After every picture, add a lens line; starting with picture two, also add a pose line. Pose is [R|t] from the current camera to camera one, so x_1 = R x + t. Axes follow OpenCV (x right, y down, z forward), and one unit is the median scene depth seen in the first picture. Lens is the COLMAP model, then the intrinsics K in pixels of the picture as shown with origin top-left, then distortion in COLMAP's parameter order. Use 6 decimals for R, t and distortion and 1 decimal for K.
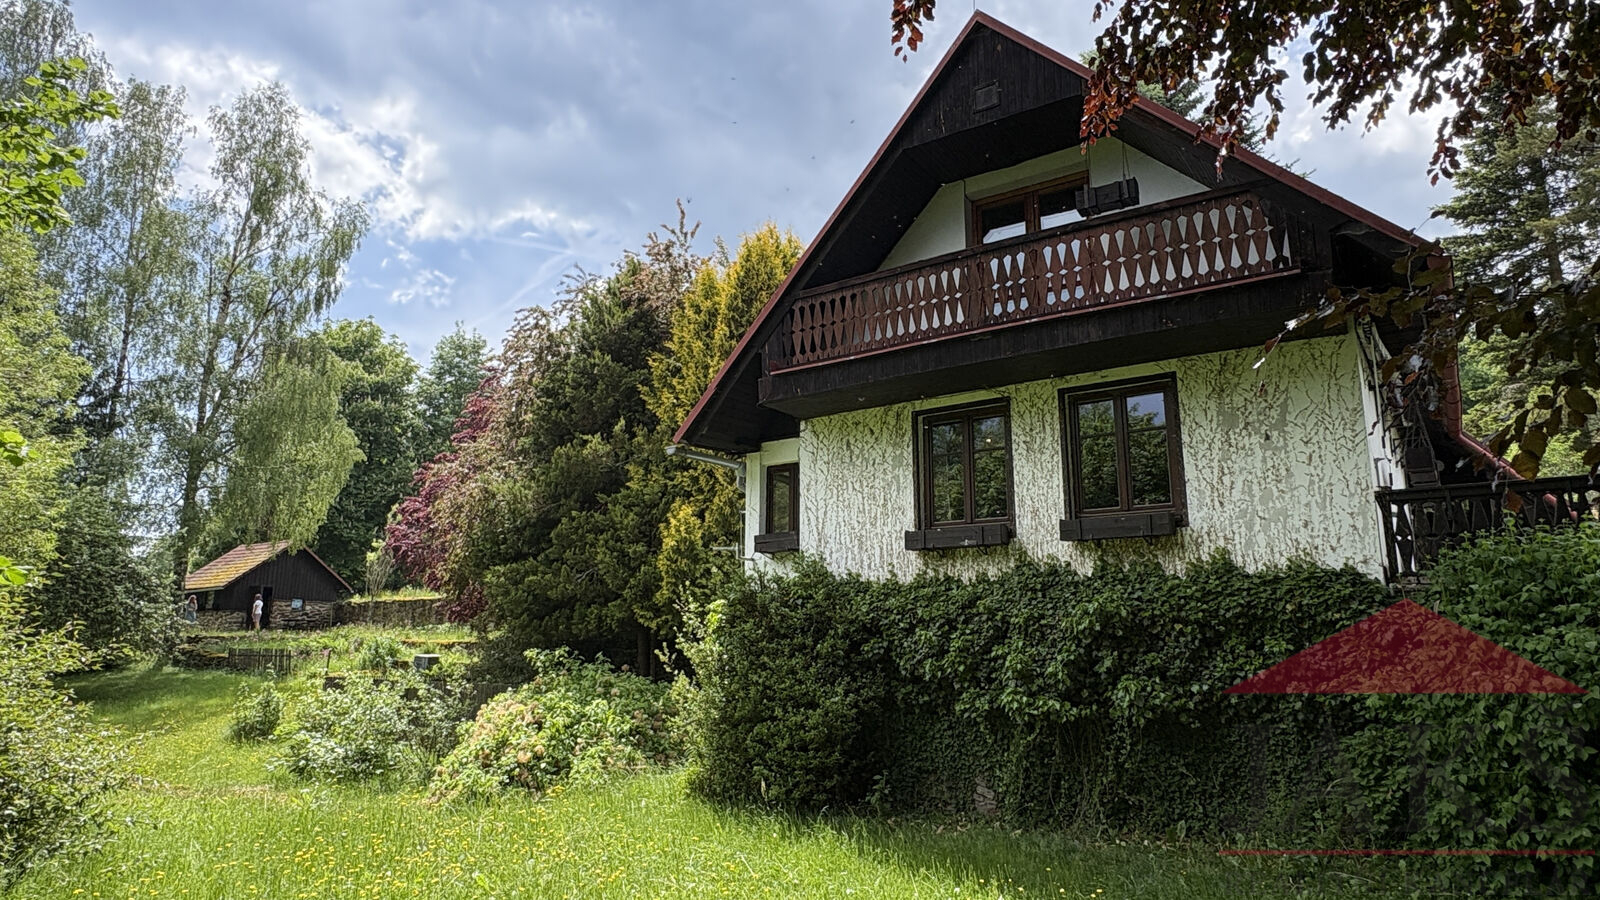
lens RADIAL K [[967.5, 0, 798.6], [0, 967.5, 453.9], [0, 0, 1]] dist [0.001514, 0.001690]
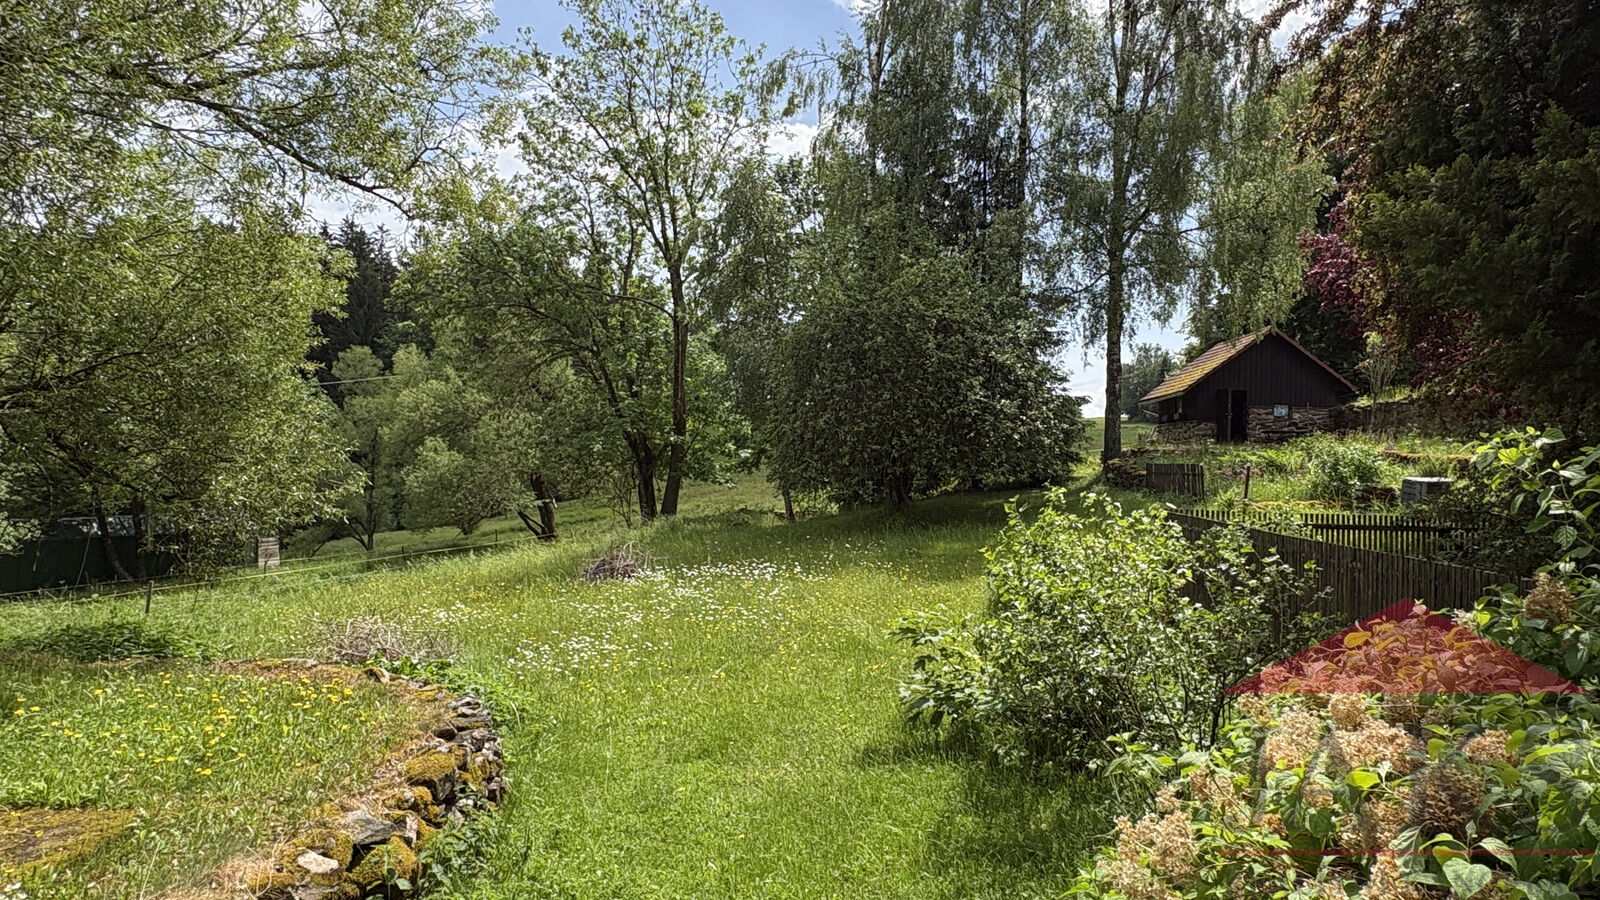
lens RADIAL K [[967.5, 0, 805.3], [0, 967.5, 460.2], [0, 0, 1]] dist [0.001514, 0.001690]
pose [[0.524885, 0.008309, -0.851133, -0.184570], [0.146893, 0.984065, 0.100194, 0.169228], [0.838402, -0.177616, 0.515300, 0.789193]]
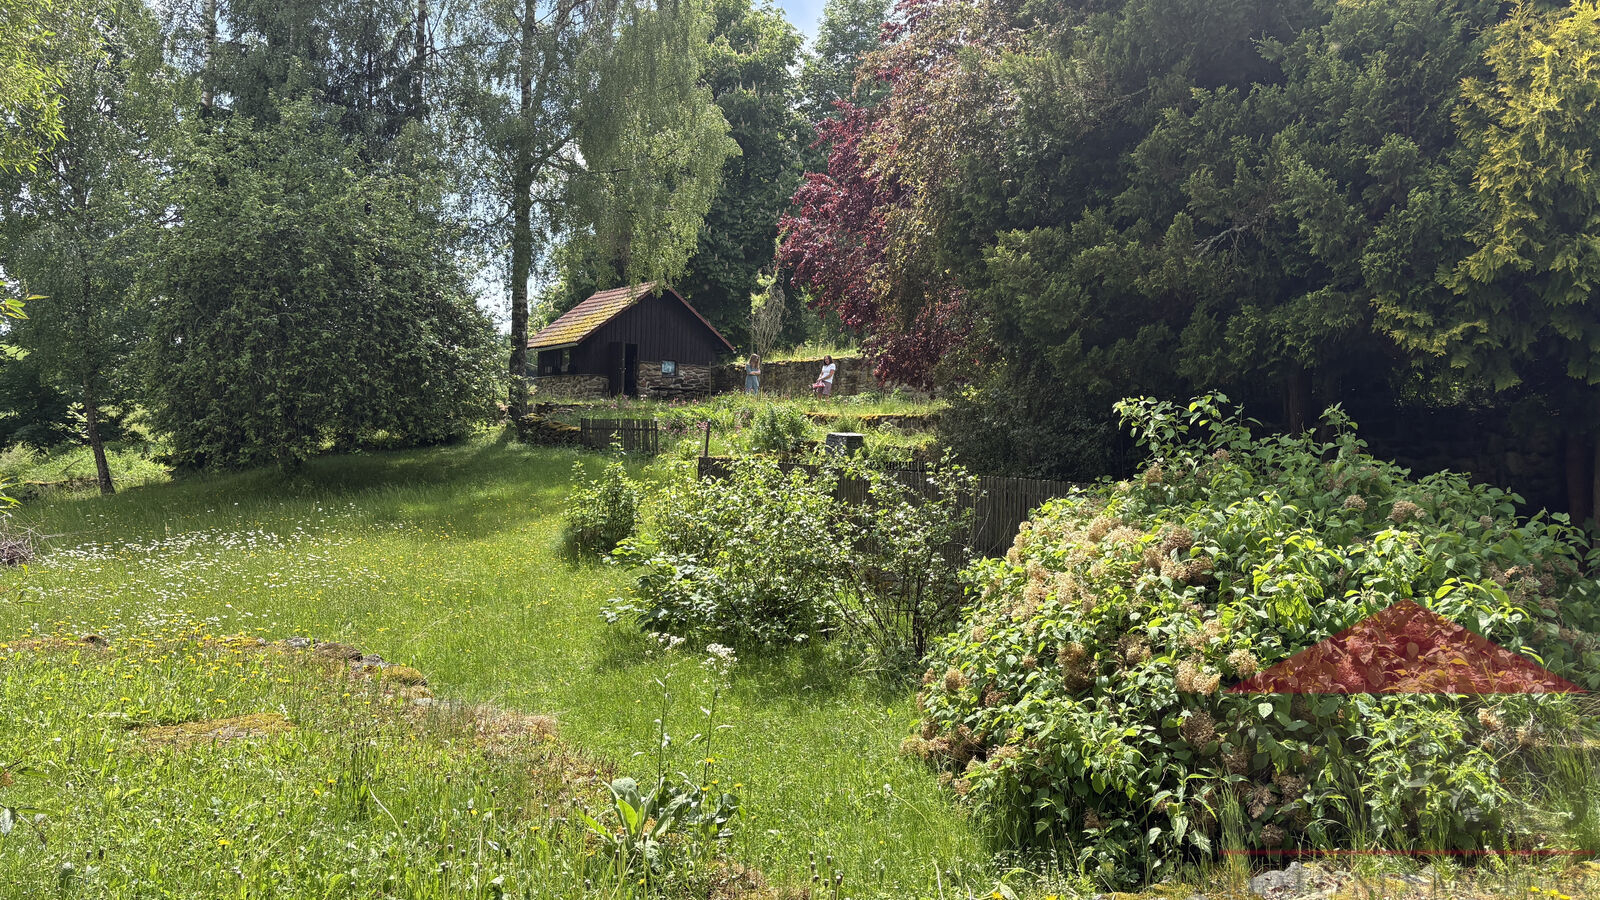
lens RADIAL K [[1208.6, 0, 826.5], [0, 1208.6, 460.9], [0, 0, 1]] dist [0.052311, -0.003112]
pose [[0.938107, 0.030331, -0.345014, -0.220032], [0.042254, 0.978694, 0.200930, 0.118889], [0.343757, -0.203072, 0.916838, 0.475251]]
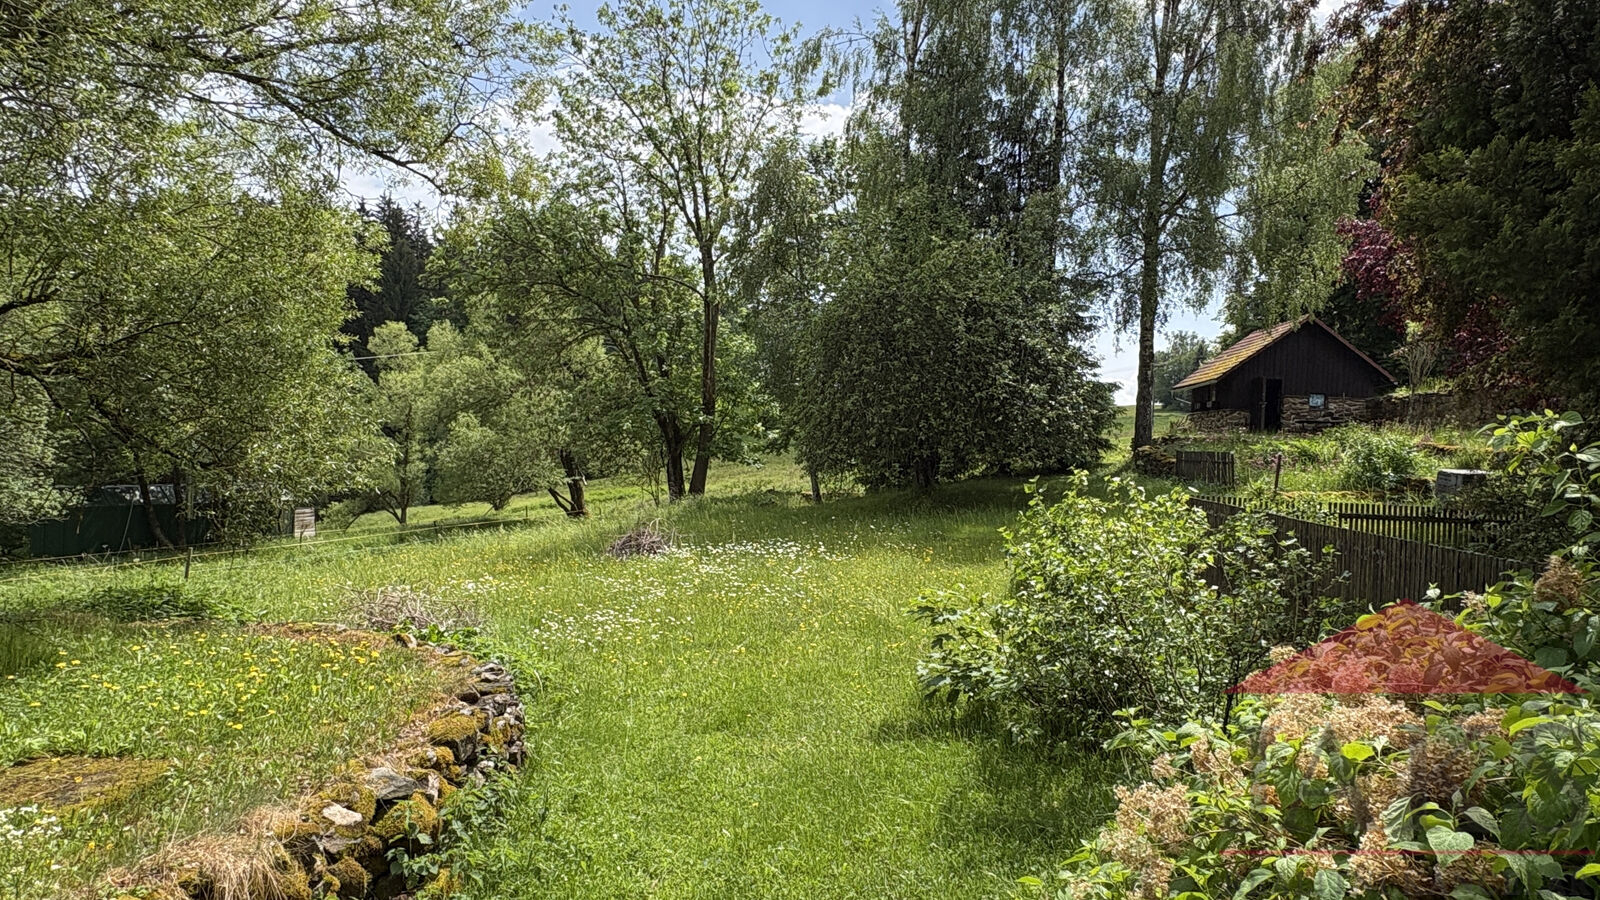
lens RADIAL K [[967.5, 0, 807.5], [0, 967.5, 461.3], [0, 0, 1]] dist [0.001514, 0.001690]
pose [[0.500368, 0.033798, -0.865153, -0.180389], [0.132098, 0.984559, 0.114862, 0.171962], [0.855677, -0.171758, 0.488177, 0.790380]]
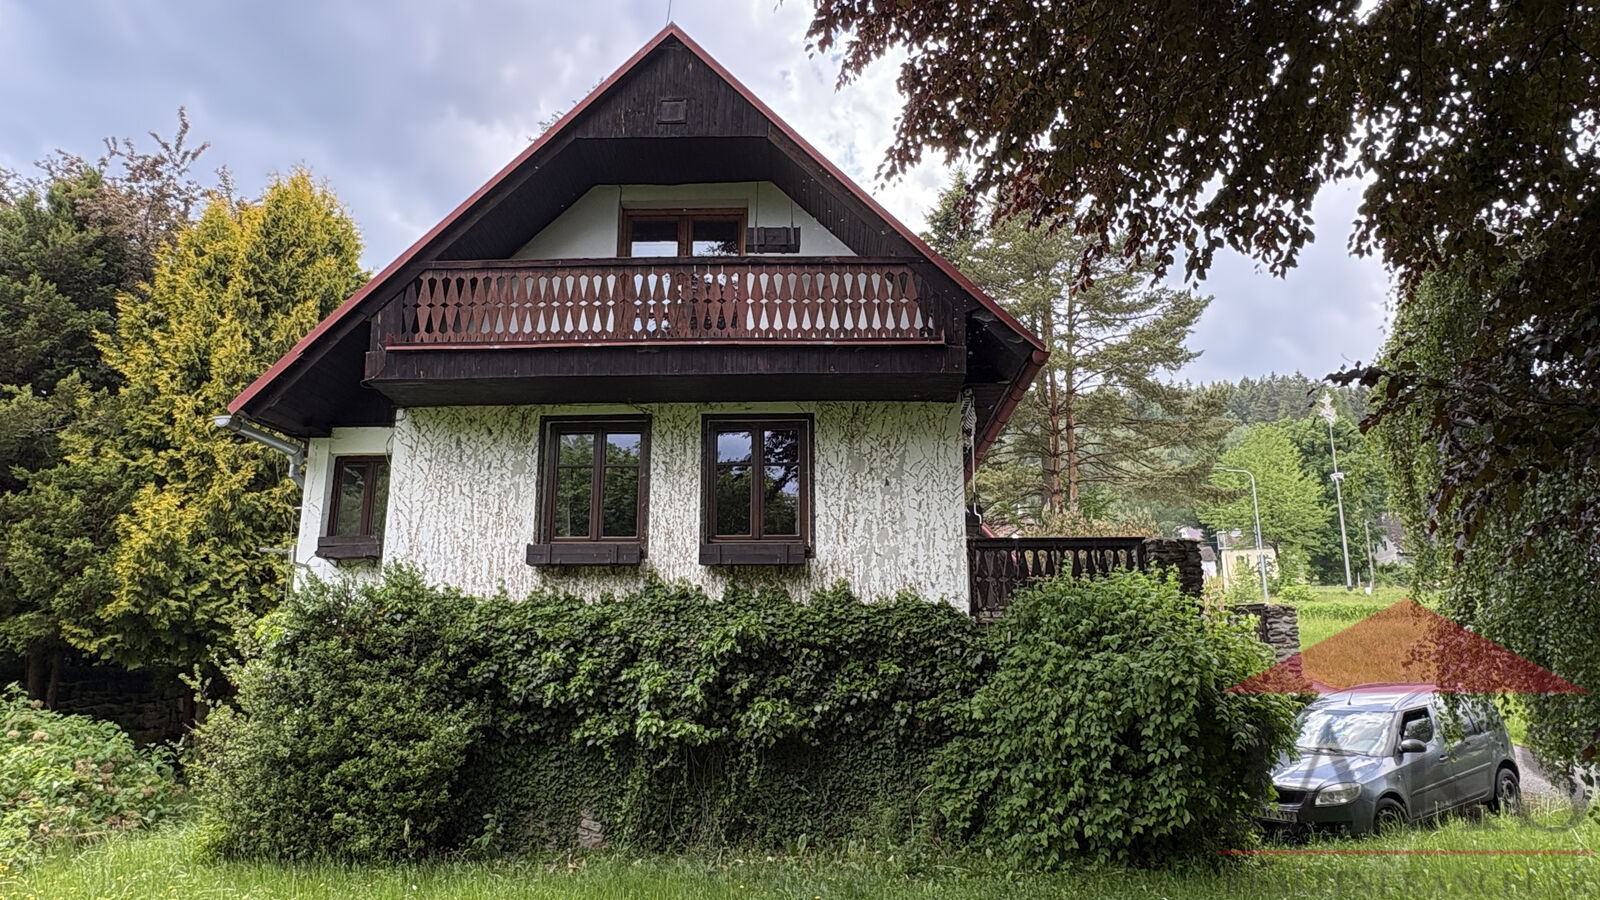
lens RADIAL K [[1007.9, 0, 806.1], [0, 1007.9, 454.5], [0, 0, 1]] dist [0.008888, -0.004419]
pose [[0.838030, 0.122028, 0.531803, -0.127759], [-0.105482, 0.992516, -0.061522, 0.018219], [-0.535331, -0.004538, 0.844630, 0.036033]]
